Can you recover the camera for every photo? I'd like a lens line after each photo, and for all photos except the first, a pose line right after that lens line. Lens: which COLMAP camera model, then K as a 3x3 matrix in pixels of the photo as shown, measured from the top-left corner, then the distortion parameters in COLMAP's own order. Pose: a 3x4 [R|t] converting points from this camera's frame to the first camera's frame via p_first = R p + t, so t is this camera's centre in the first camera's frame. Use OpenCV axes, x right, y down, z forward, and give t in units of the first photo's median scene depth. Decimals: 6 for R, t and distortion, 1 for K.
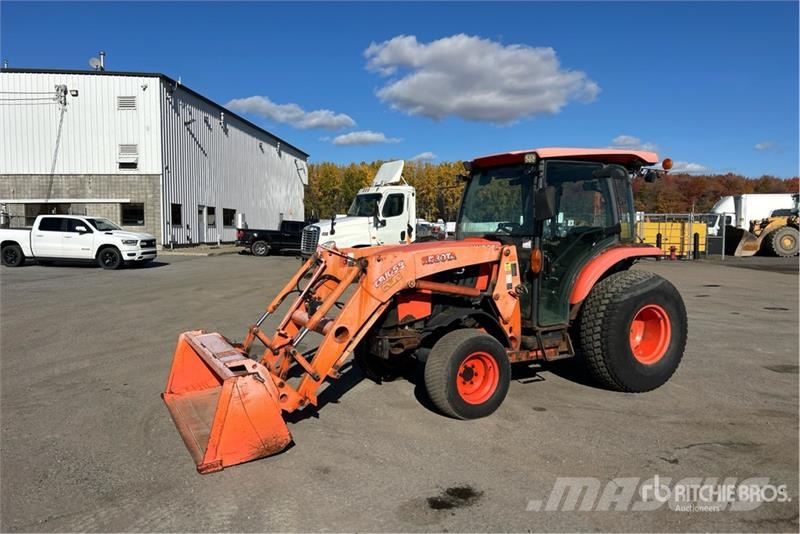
lens RADIAL K [[594.8, 0, 407.5], [0, 594.8, 263.3], [0, 0, 1]] dist [0.067412, -0.065627]
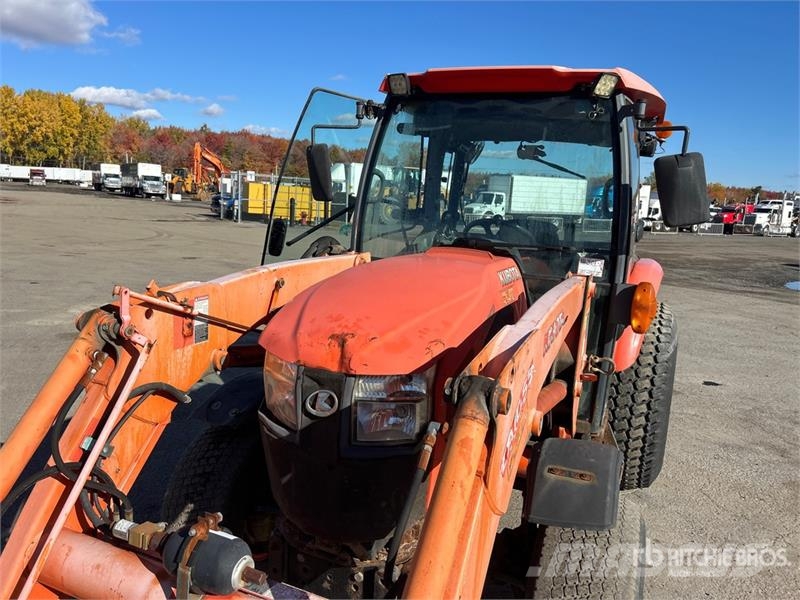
lens RADIAL K [[600.4, 0, 400.0], [0, 600.4, 300.0], [0, 0, 1]] dist [0.052449, -0.046209]
pose [[0.790280, -0.060517, 0.609750, -0.055129], [-0.020246, 0.991989, 0.124693, -0.015942], [-0.612411, -0.110888, 0.782724, 0.174638]]
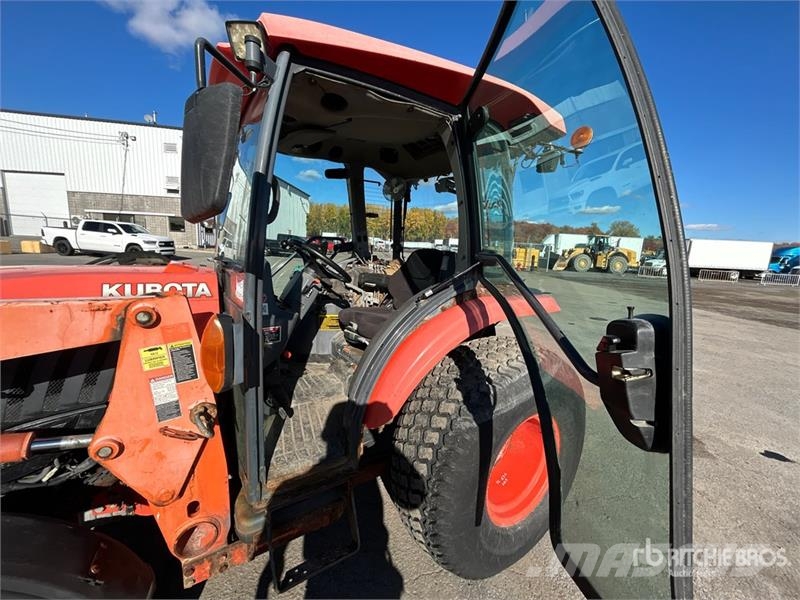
lens RADIAL K [[319.6, 0, 400.1], [0, 319.6, 298.1], [0, 0, 1]] dist [0.002692, 0.000267]
pose [[0.996145, 0.039291, 0.078436, 0.070367], [-0.047563, 0.993170, 0.106542, -0.013145], [-0.073715, -0.109862, 0.991210, 0.196164]]
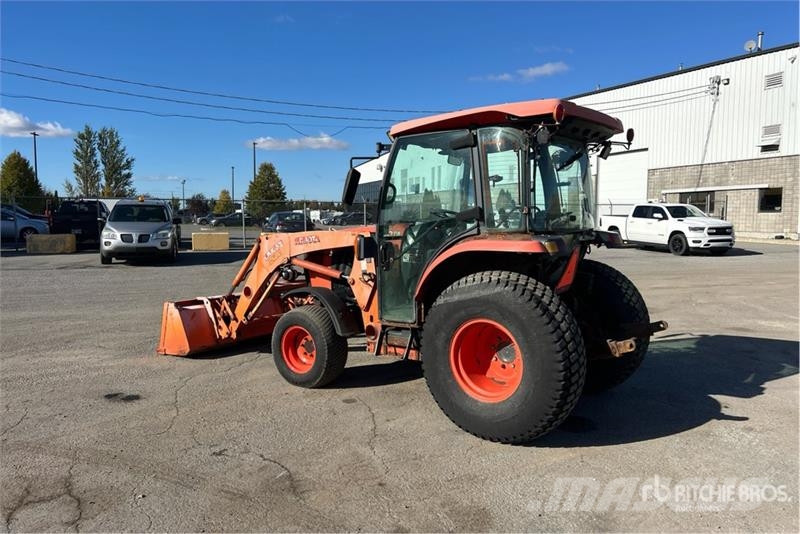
lens RADIAL K [[594.8, 0, 407.5], [0, 594.8, 263.3], [0, 0, 1]] dist [0.067412, -0.065627]
pose [[0.398497, 0.073928, -0.914185, 0.262924], [-0.055204, 0.996872, 0.056550, -0.008696], [0.915507, 0.027932, 0.401332, 0.163413]]
